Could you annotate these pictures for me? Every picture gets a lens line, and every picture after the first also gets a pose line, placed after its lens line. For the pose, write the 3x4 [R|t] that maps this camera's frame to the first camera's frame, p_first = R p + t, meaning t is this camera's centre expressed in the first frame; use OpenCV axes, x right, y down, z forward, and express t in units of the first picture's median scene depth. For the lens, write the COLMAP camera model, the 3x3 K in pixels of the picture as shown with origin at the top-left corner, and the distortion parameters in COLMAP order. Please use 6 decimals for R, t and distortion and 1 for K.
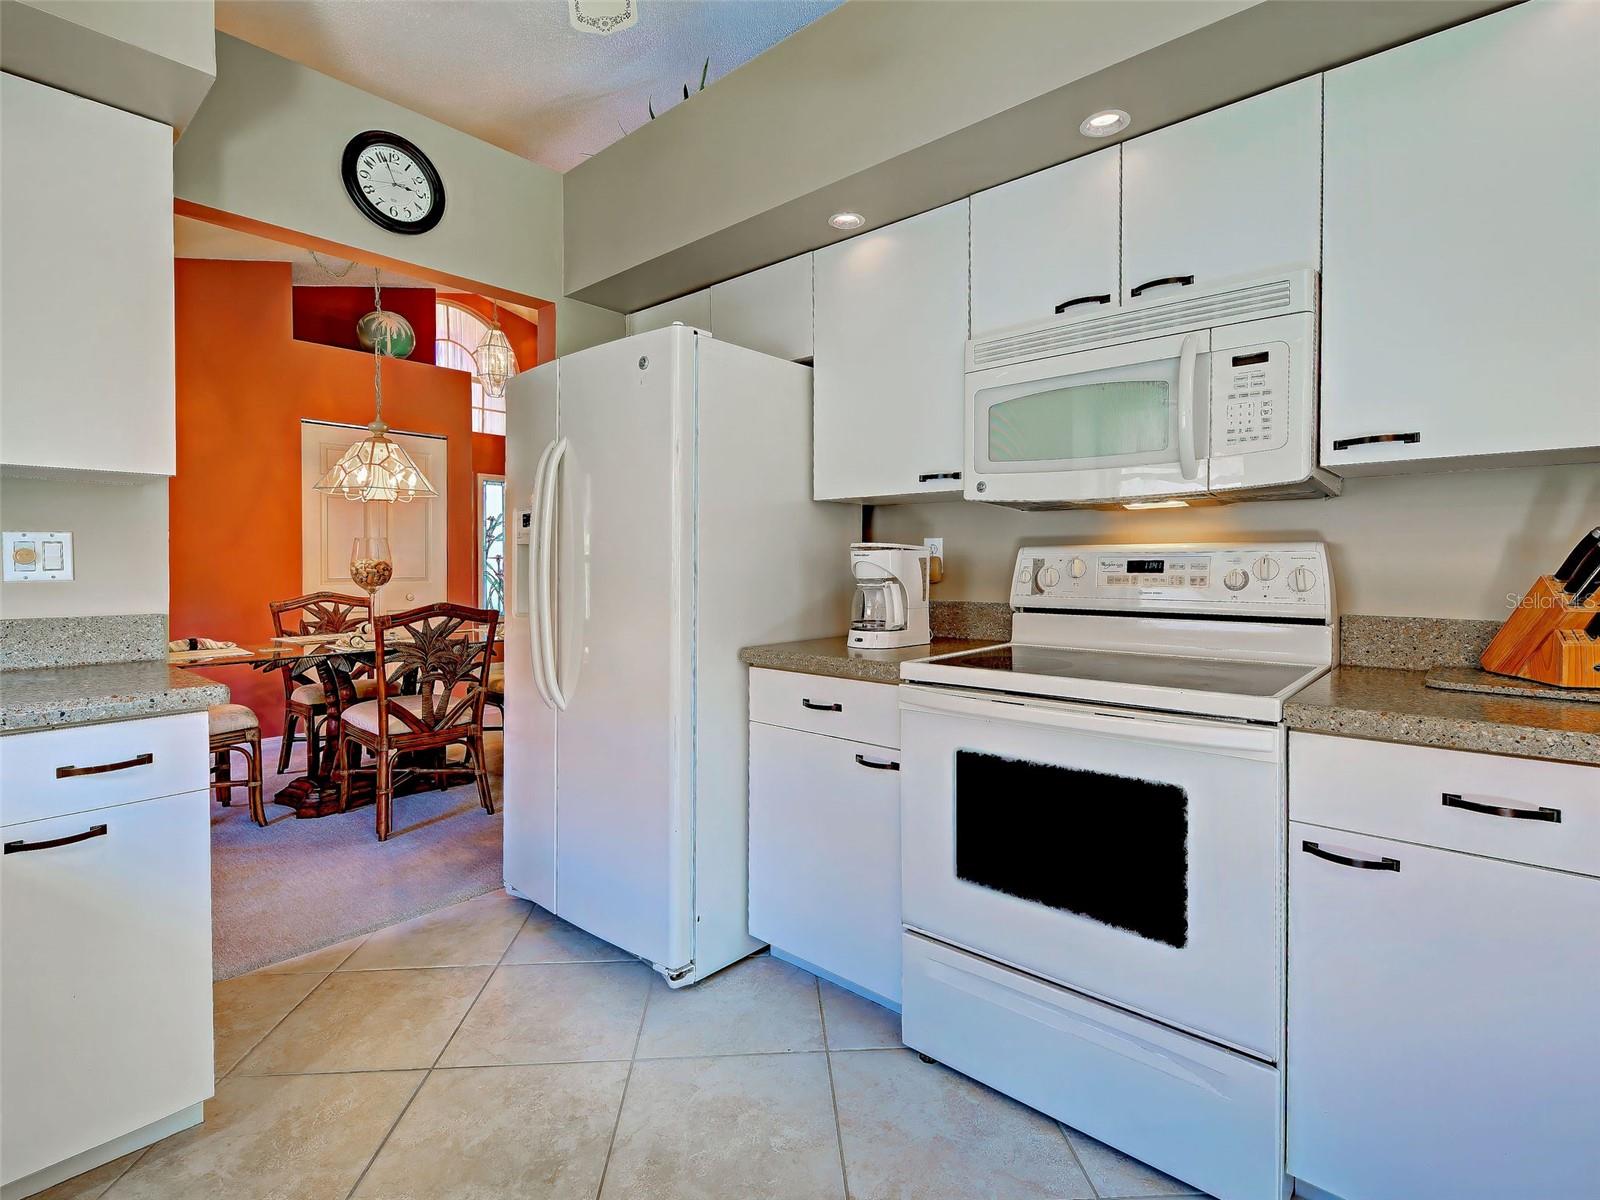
lens RADIAL K [[784.6, 0, 800.0], [0, 784.6, 600.0], [0, 0, 1]] dist [0.008770, -0.000002]
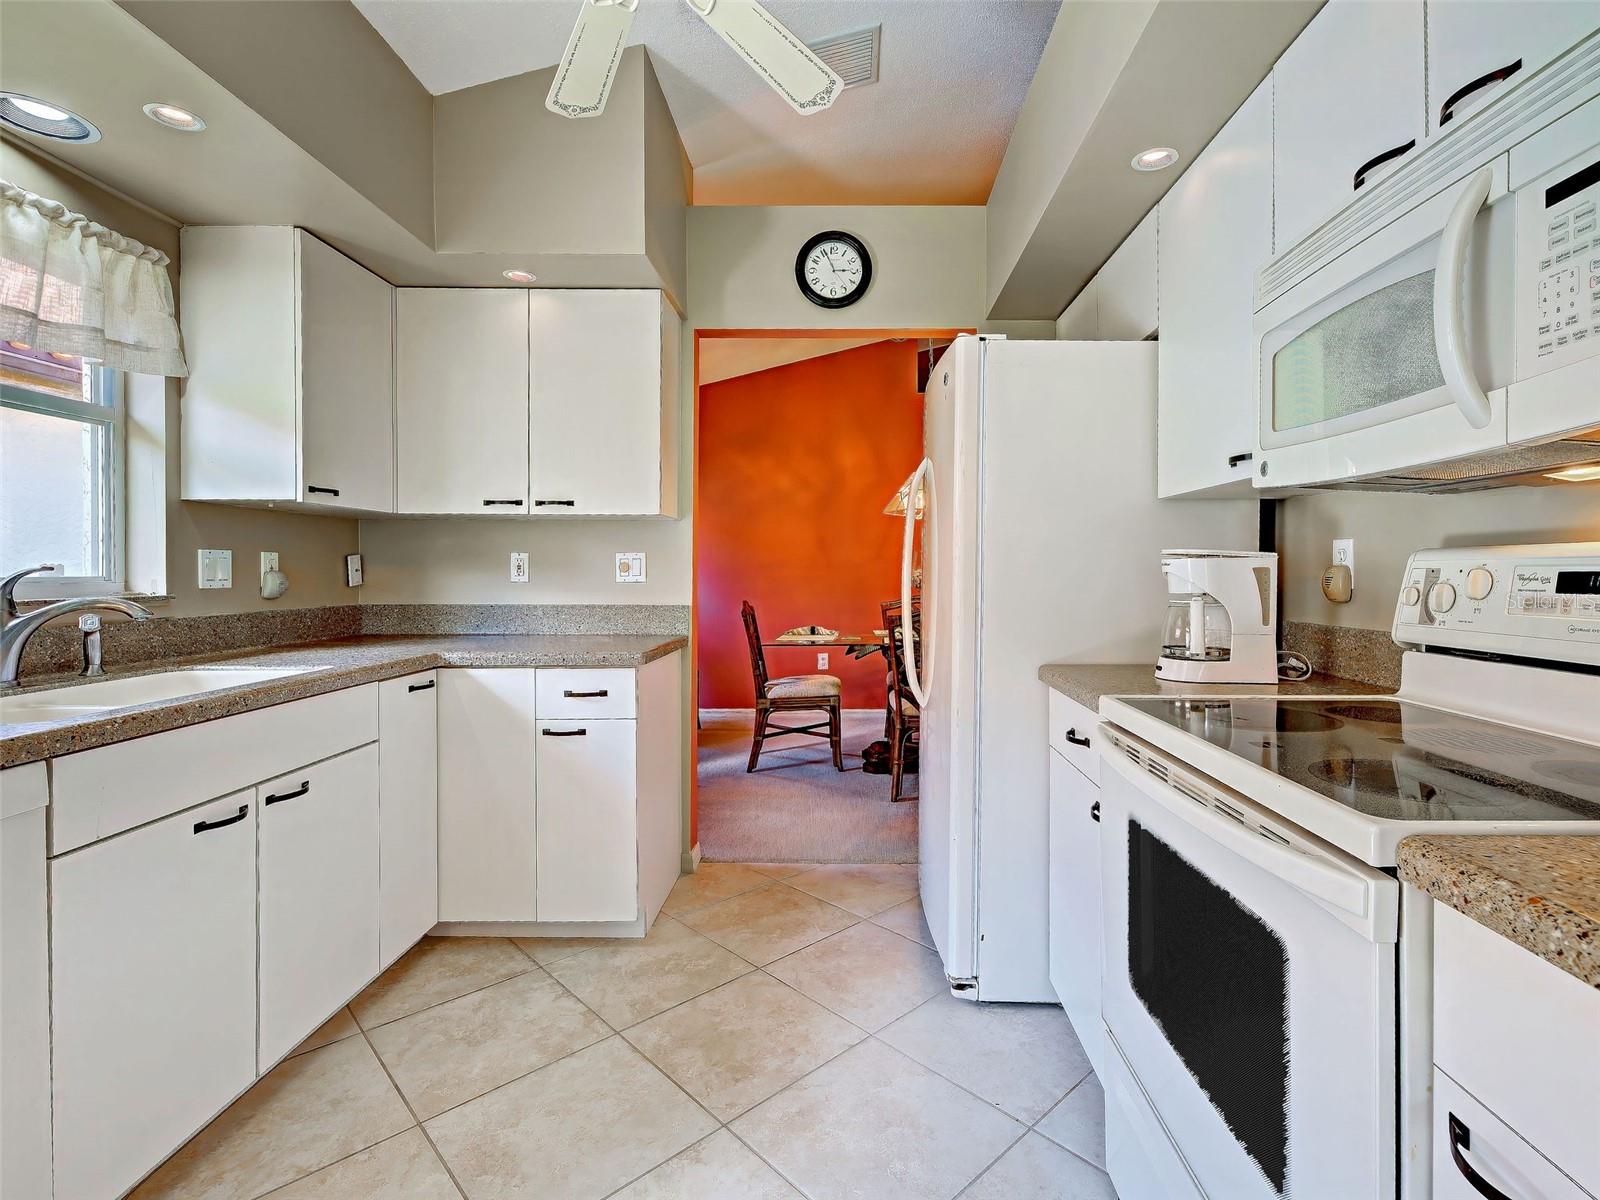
lens RADIAL K [[777.0, 0, 827.2], [0, 777.0, 600.1], [0, 0, 1]] dist [0.017863, 0.000045]
pose [[0.652666, 0.030632, -0.757026, 0.470910], [-0.038864, 0.999221, 0.006925, -0.012236], [0.756648, 0.024901, 0.653348, 0.212560]]
